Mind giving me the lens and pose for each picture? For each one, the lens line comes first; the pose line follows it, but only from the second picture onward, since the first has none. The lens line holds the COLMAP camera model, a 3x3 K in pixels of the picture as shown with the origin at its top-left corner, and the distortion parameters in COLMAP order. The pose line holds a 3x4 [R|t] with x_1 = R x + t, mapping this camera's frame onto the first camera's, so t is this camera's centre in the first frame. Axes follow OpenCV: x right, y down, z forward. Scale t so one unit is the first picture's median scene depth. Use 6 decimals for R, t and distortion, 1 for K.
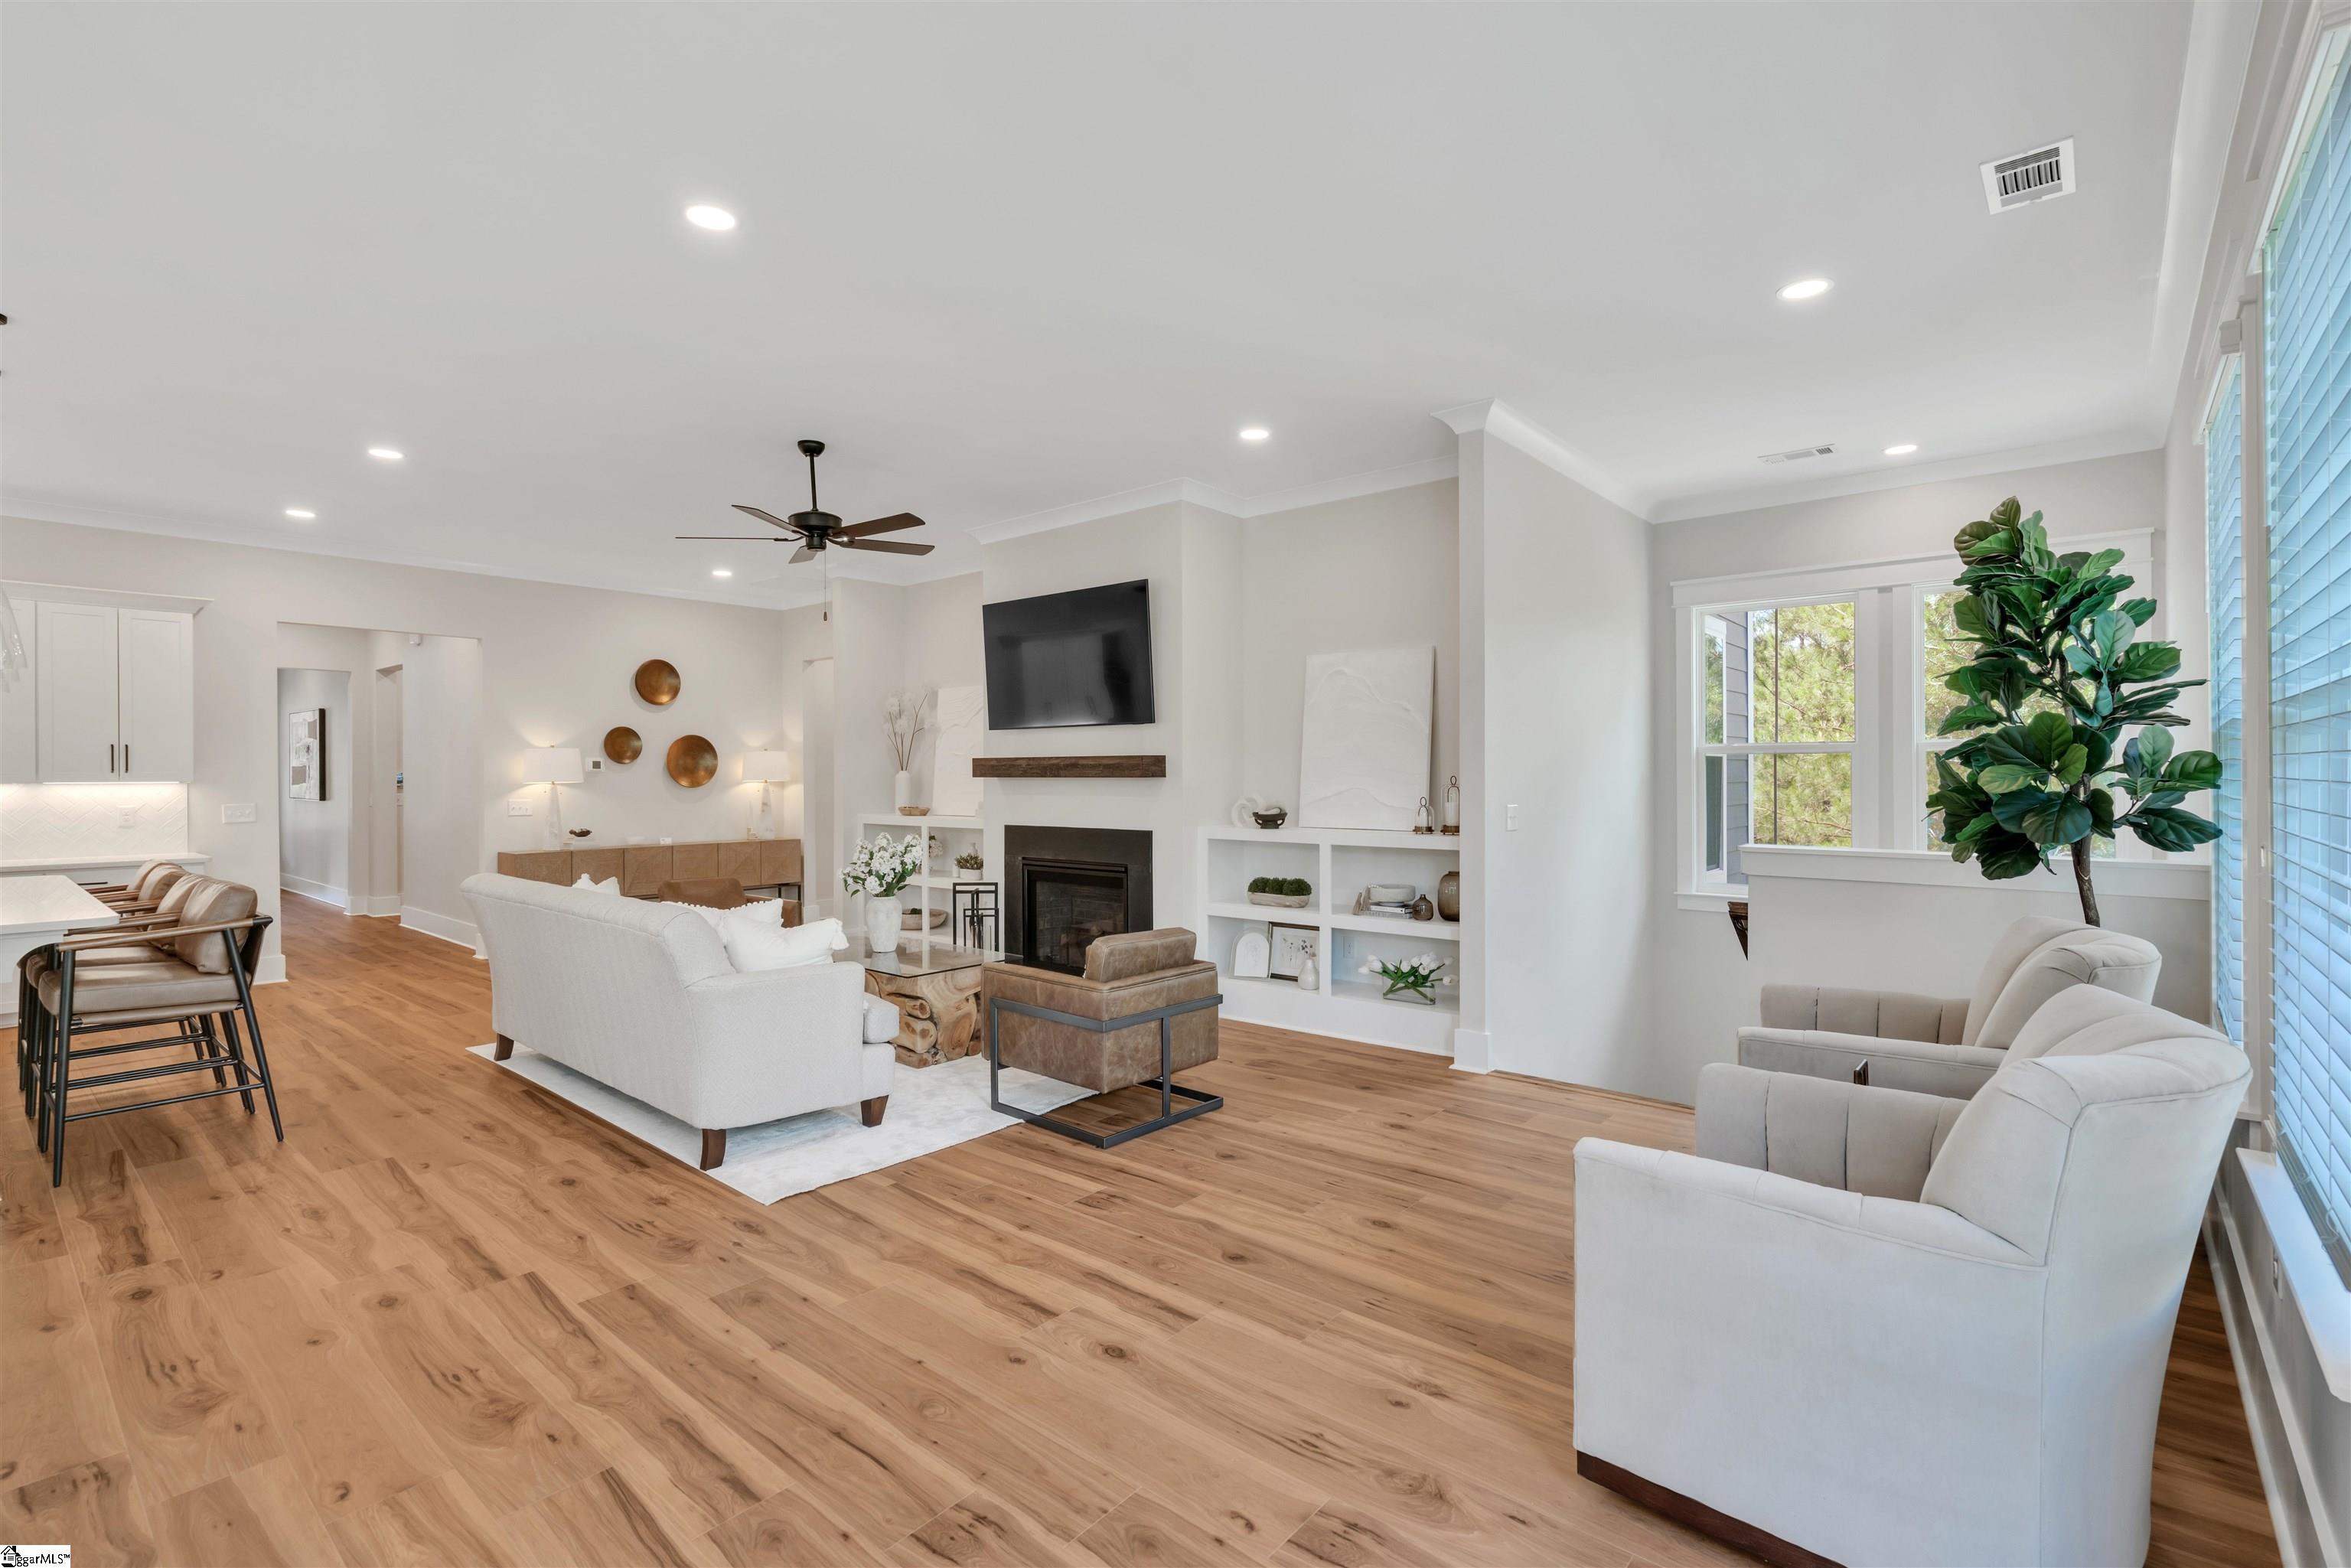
lens RADIAL K [[1060.8, 0, 1169.2], [0, 1060.8, 784.9], [0, 0, 1]] dist [-0.001268, 0.000767]
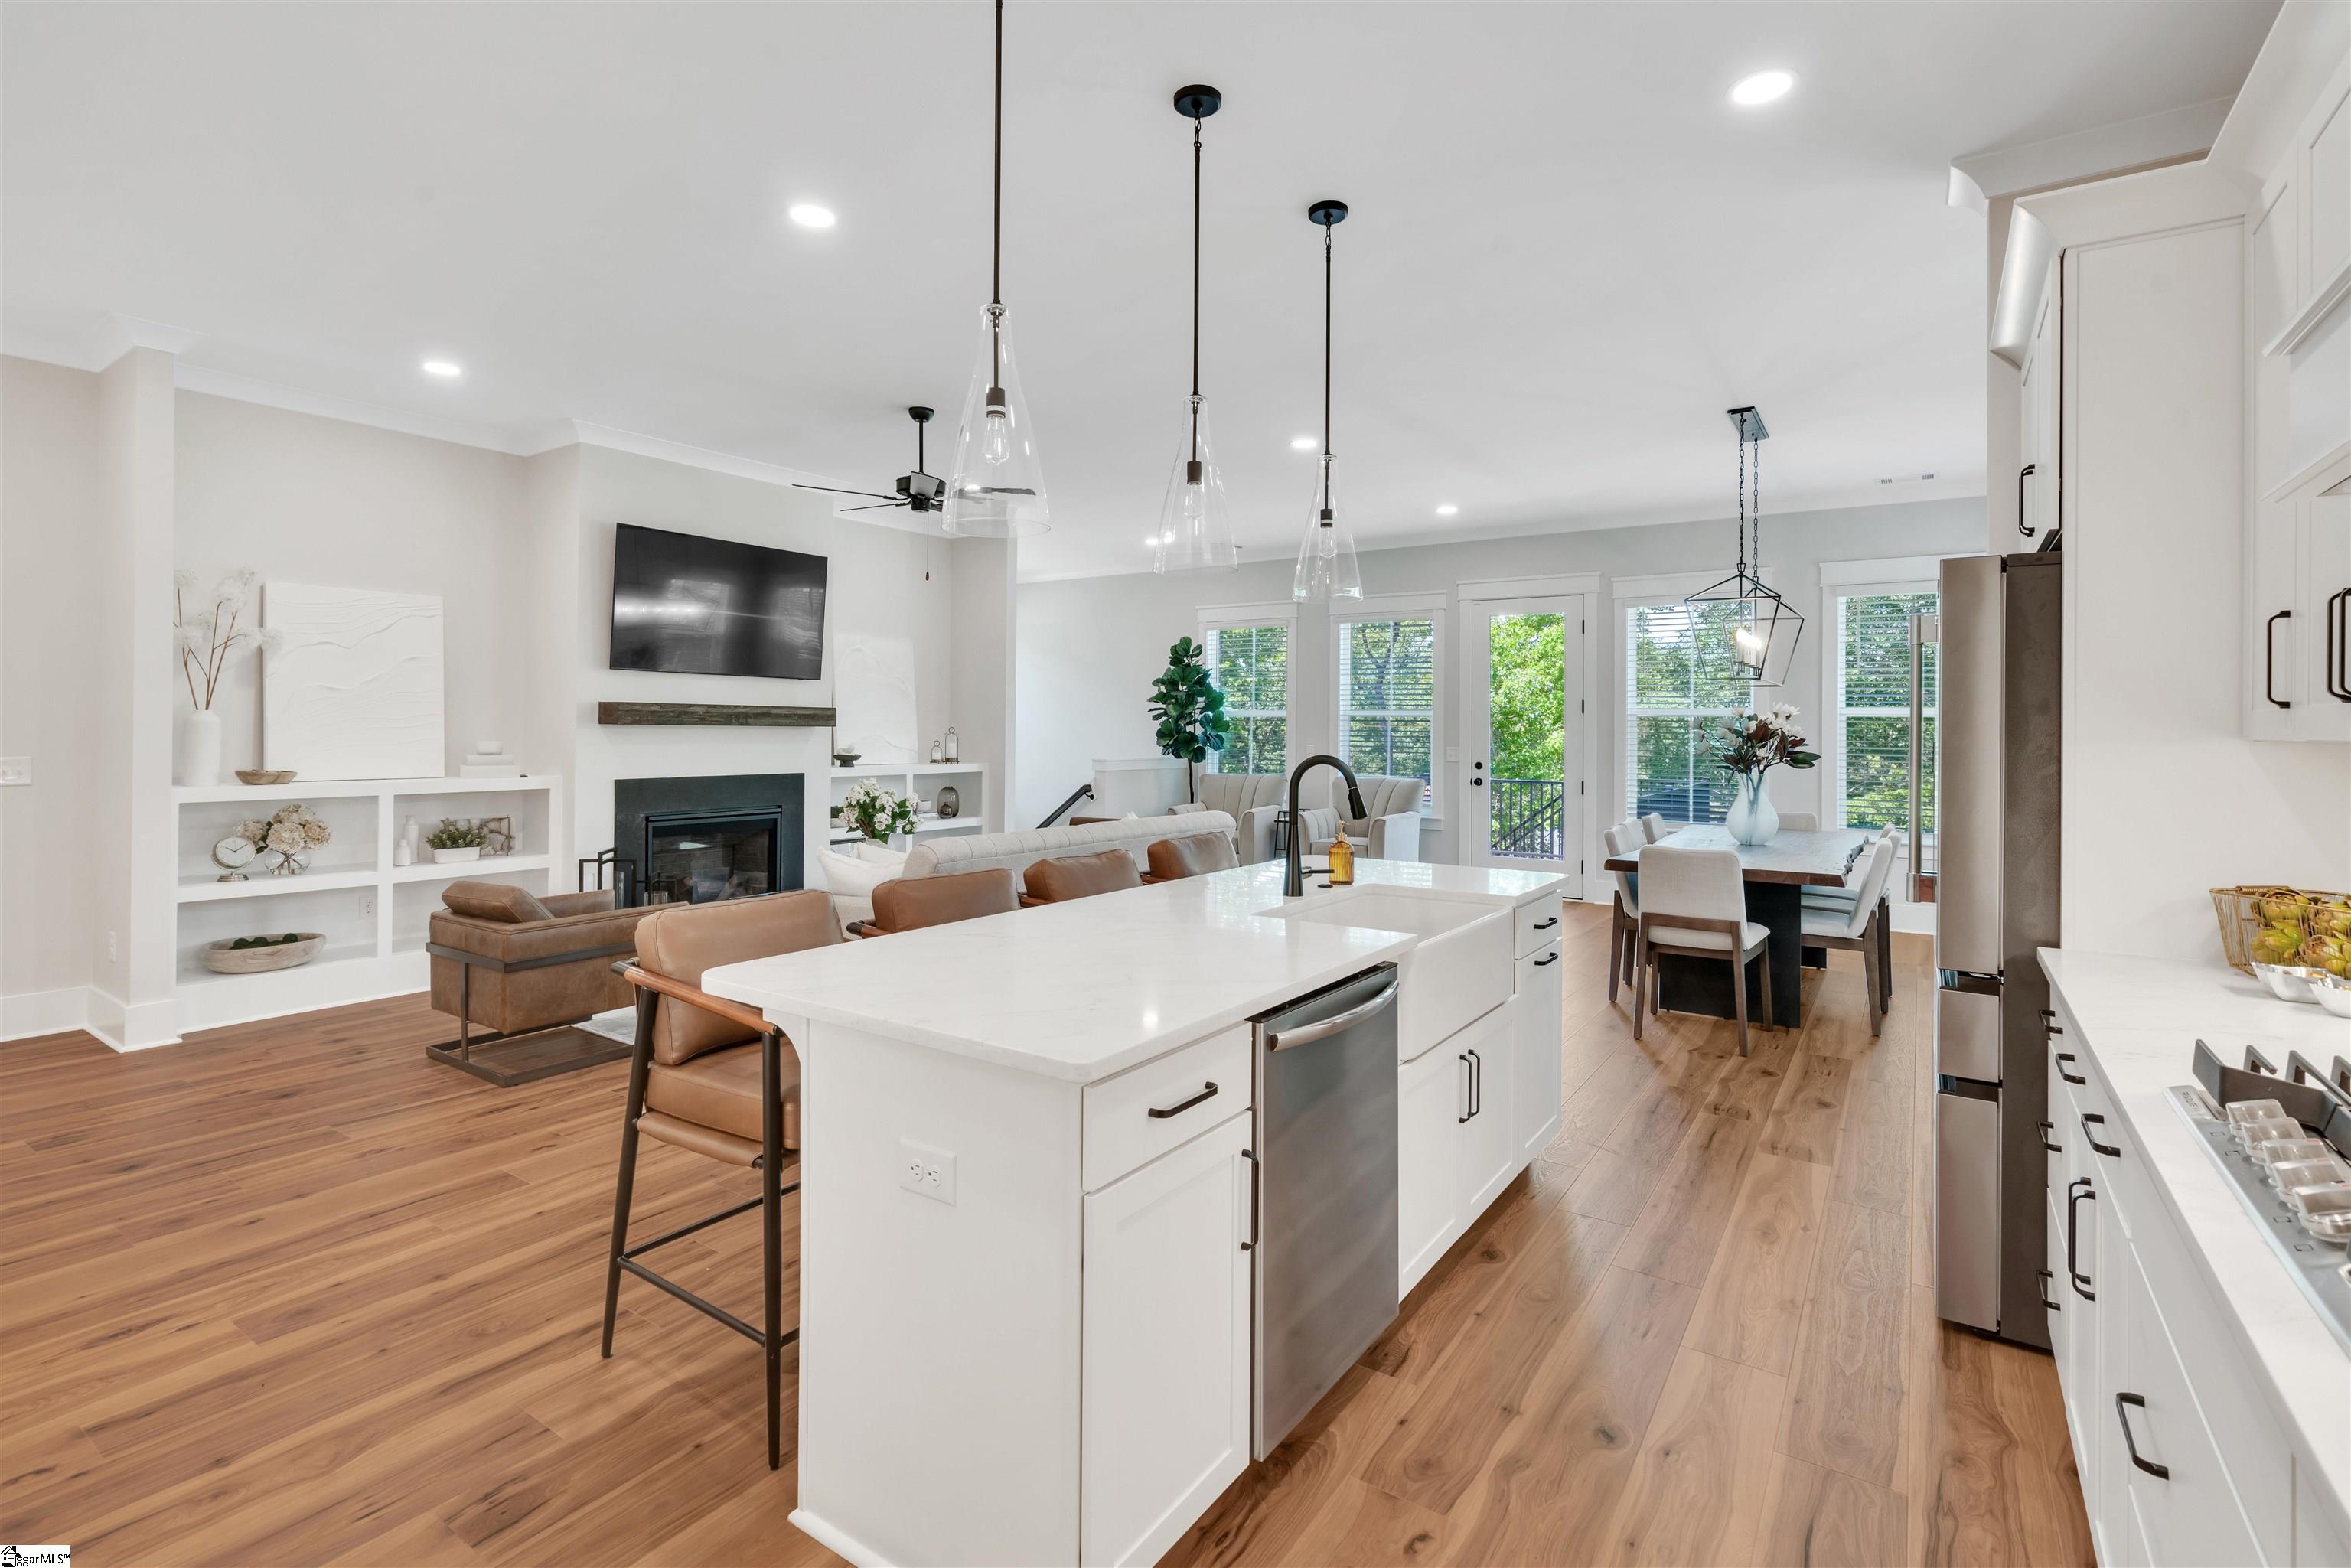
lens RADIAL K [[1097.0, 0, 1157.2], [0, 1097.0, 718.8], [0, 0, 1]] dist [-0.001440, 0.000393]
pose [[-0.094167, 0.011319, 0.995492, -1.187101], [0.001222, 0.999936, -0.011254, -0.001227], [-0.995556, 0.000156, -0.094175, 0.717761]]
